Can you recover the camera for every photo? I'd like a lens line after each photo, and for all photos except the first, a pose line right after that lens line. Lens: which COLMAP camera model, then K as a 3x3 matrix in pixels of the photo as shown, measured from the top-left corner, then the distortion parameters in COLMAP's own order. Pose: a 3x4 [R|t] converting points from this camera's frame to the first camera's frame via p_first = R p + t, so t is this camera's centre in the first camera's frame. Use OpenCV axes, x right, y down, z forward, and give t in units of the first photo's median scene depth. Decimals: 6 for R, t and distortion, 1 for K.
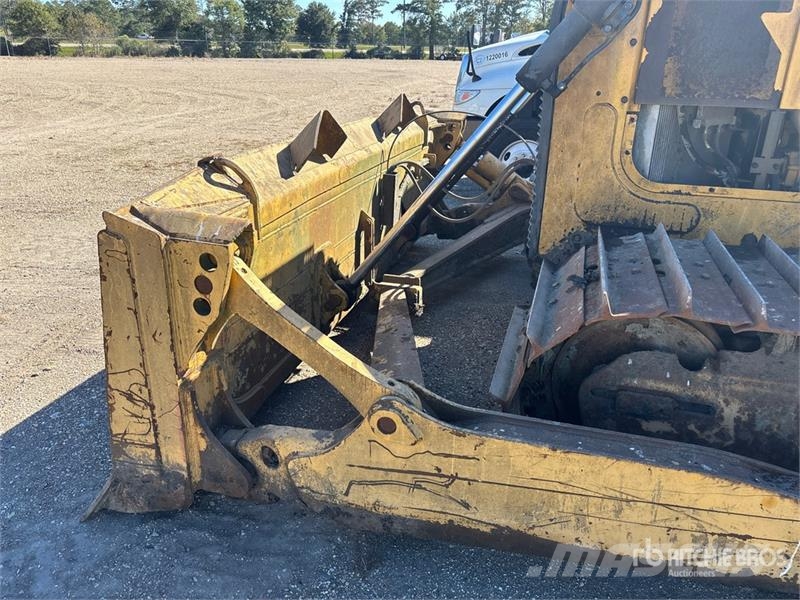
lens RADIAL K [[604.2, 0, 403.0], [0, 604.2, 295.9], [0, 0, 1]] dist [0.039312, -0.041513]
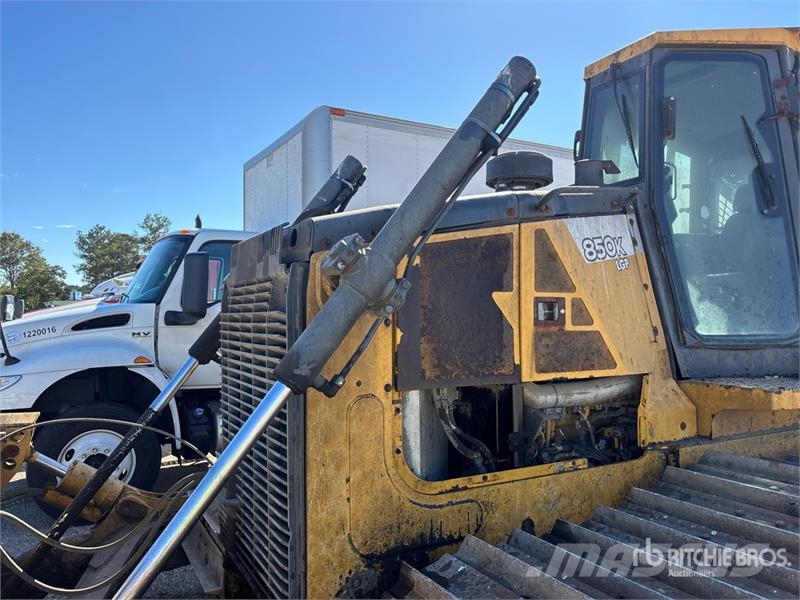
lens RADIAL K [[604.2, 0, 405.8], [0, 604.2, 293.6], [0, 0, 1]] dist [0.039312, -0.041513]
pose [[0.705303, 0.003928, 0.708895, -0.195115], [0.284402, 0.914415, -0.288028, -0.212410], [-0.649356, 0.404758, 0.643823, 0.446950]]
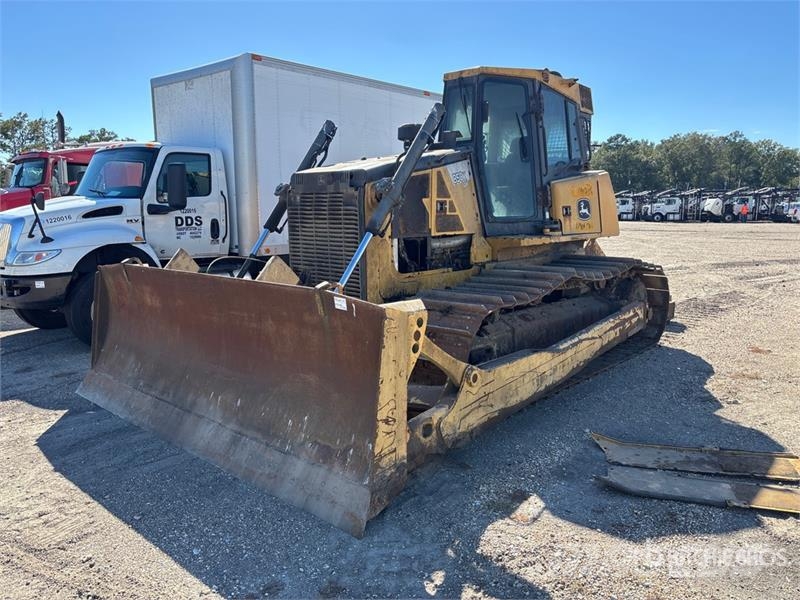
lens RADIAL K [[604.2, 0, 396.5], [0, 604.2, 304.3], [0, 0, 1]] dist [0.039312, -0.041513]
pose [[0.441793, -0.162969, 0.882190, -1.557919], [0.351128, 0.936323, -0.002873, -0.099495], [-0.825547, 0.311031, 0.470884, 0.093025]]
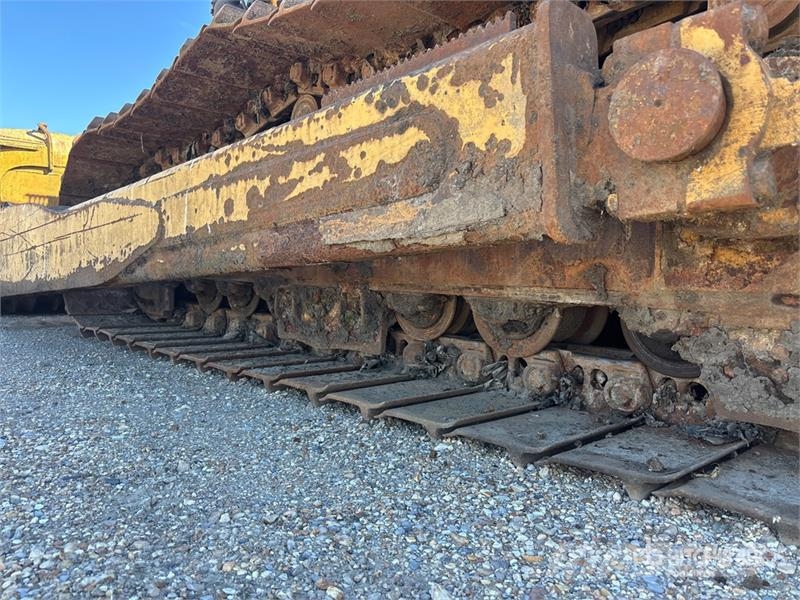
lens RADIAL K [[604.2, 0, 400.0], [0, 604.2, 297.6], [0, 0, 1]] dist [0.039312, -0.041513]
pose [[0.866398, 0.023687, -0.498793, 1.414771], [-0.200908, 0.930997, -0.304764, 0.537841], [0.457155, 0.364258, 0.811372, 0.196791]]
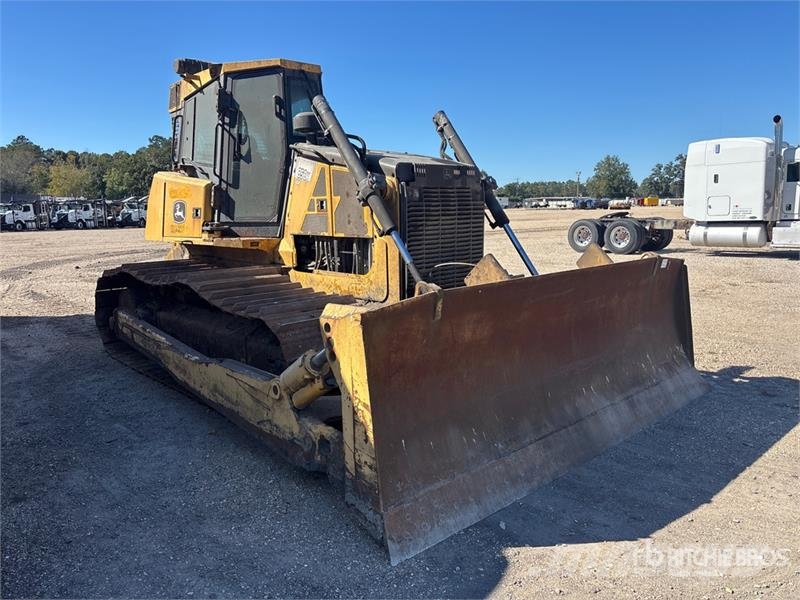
lens RADIAL K [[604.2, 0, 403.2], [0, 604.2, 311.2], [0, 0, 1]] dist [0.039312, -0.041513]
pose [[-0.861705, -0.088915, 0.499558, -0.624483], [0.193137, 0.852941, 0.484963, -1.248509], [-0.469215, 0.514378, -0.717811, 2.991545]]
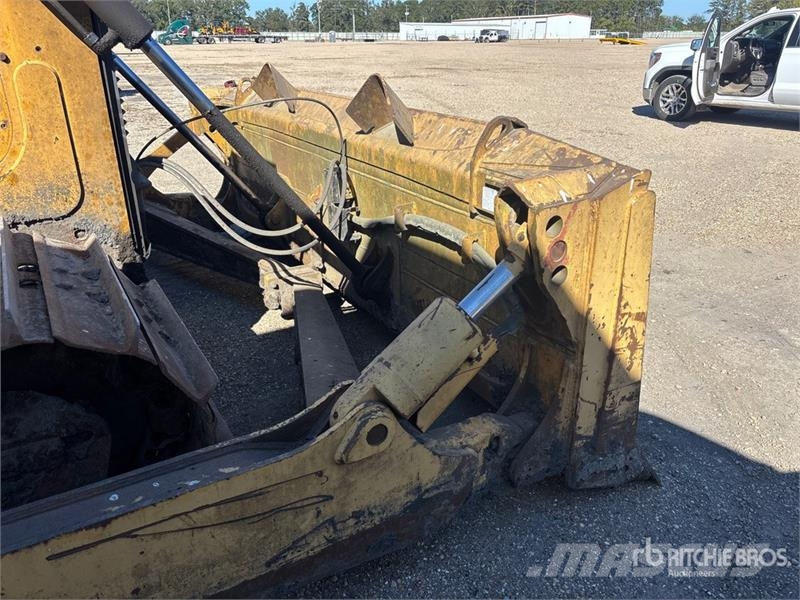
lens RADIAL K [[604.2, 0, 402.4], [0, 604.2, 306.5], [0, 0, 1]] dist [0.039312, -0.041513]
pose [[-0.671759, 0.287546, -0.682684, 0.801841], [-0.286110, 0.749359, 0.597161, -0.882120], [0.683287, 0.596471, -0.421119, 2.341994]]
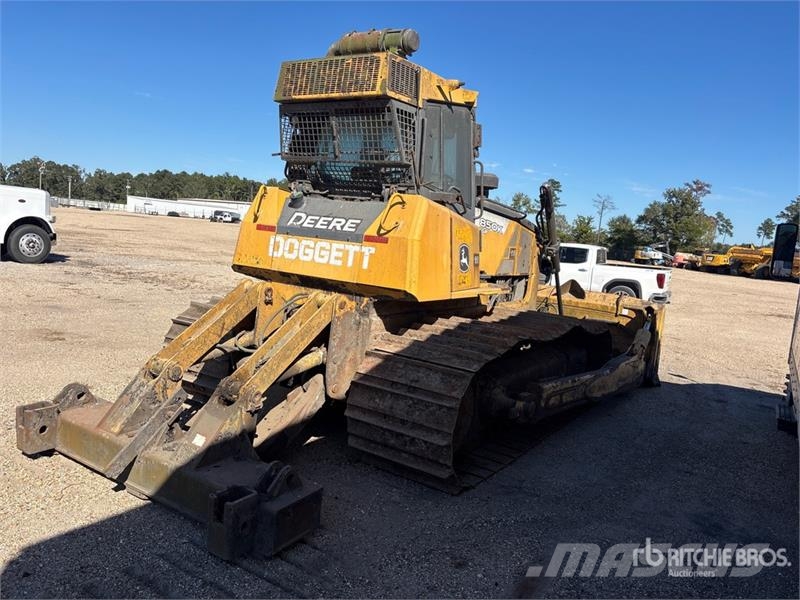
lens RADIAL K [[609.3, 0, 399.2], [0, 609.3, 292.9], [0, 0, 1]] dist [0.014643, -0.016014]
pose [[-0.281962, 0.055088, -0.957843, 3.821816], [-0.445389, 0.876741, 0.181533, -0.682019], [0.849780, 0.477798, -0.222672, 1.627997]]
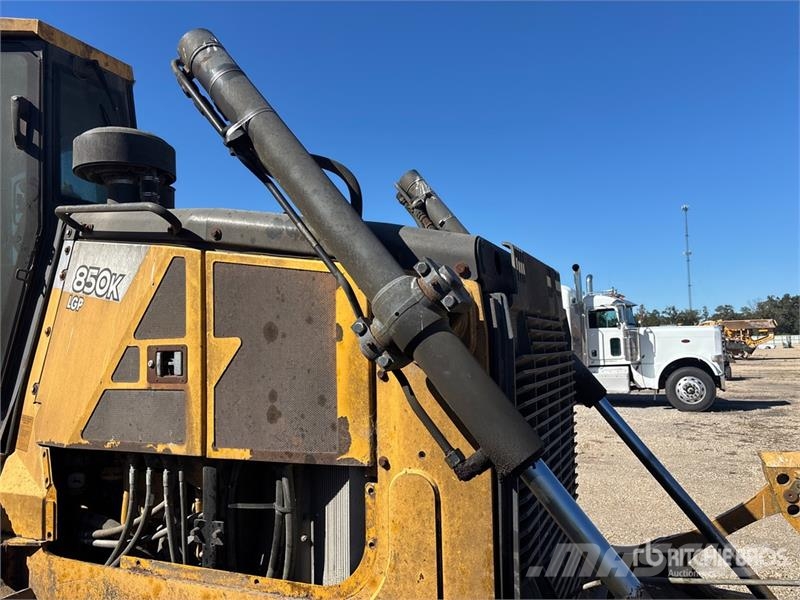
lens RADIAL K [[604.2, 0, 406.8], [0, 604.2, 303.2], [0, 0, 1]] dist [0.039312, -0.041513]
pose [[-0.993145, 0.013796, 0.116071, 0.408273], [0.049197, 0.950110, 0.308011, -0.844982], [-0.106031, 0.311610, -0.944276, 1.979885]]
